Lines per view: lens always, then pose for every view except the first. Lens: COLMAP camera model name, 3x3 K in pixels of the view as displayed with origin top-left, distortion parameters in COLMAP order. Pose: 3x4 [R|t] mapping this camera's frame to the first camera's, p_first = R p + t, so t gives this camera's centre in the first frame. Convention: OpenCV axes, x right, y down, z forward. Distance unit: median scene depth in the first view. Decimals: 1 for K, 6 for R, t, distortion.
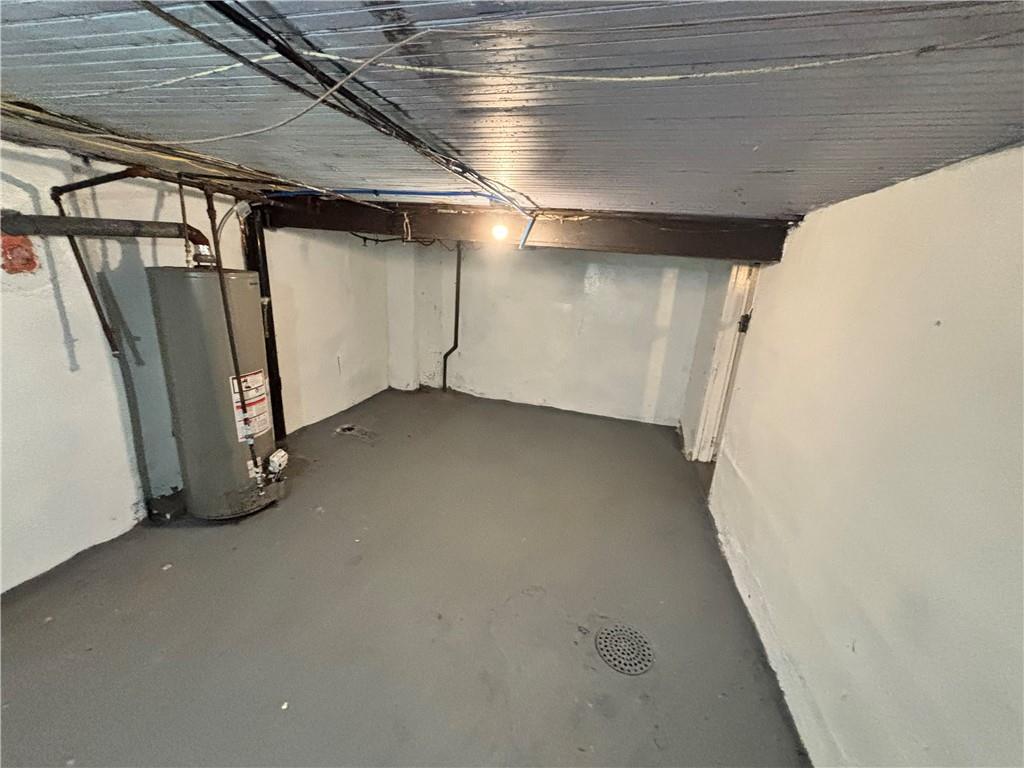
lens RADIAL K [[411.9, 0, 510.1], [0, 411.9, 383.3], [0, 0, 1]] dist [-0.000592, -0.001667]
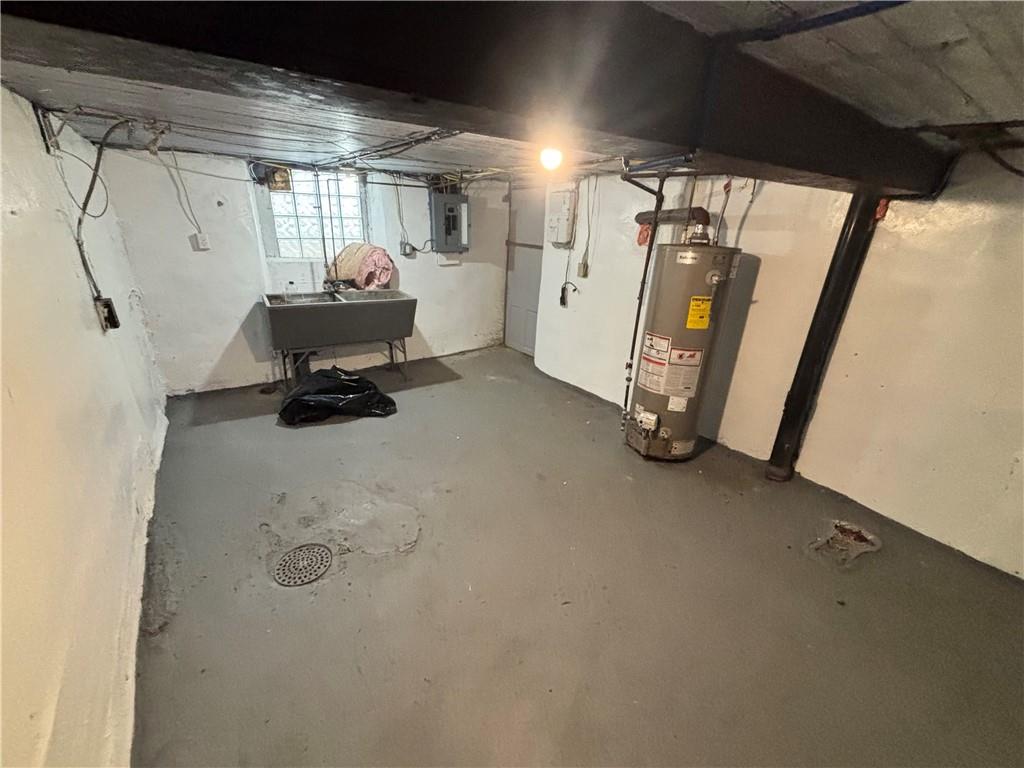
lens RADIAL K [[411.9, 0, 514.5], [0, 411.9, 381.4], [0, 0, 1]] dist [-0.000592, -0.001667]
pose [[-0.637724, 0.202760, -0.743099, 0.505838], [-0.292632, 0.828623, 0.477231, -0.350531], [0.712513, 0.521797, -0.469099, 1.323146]]
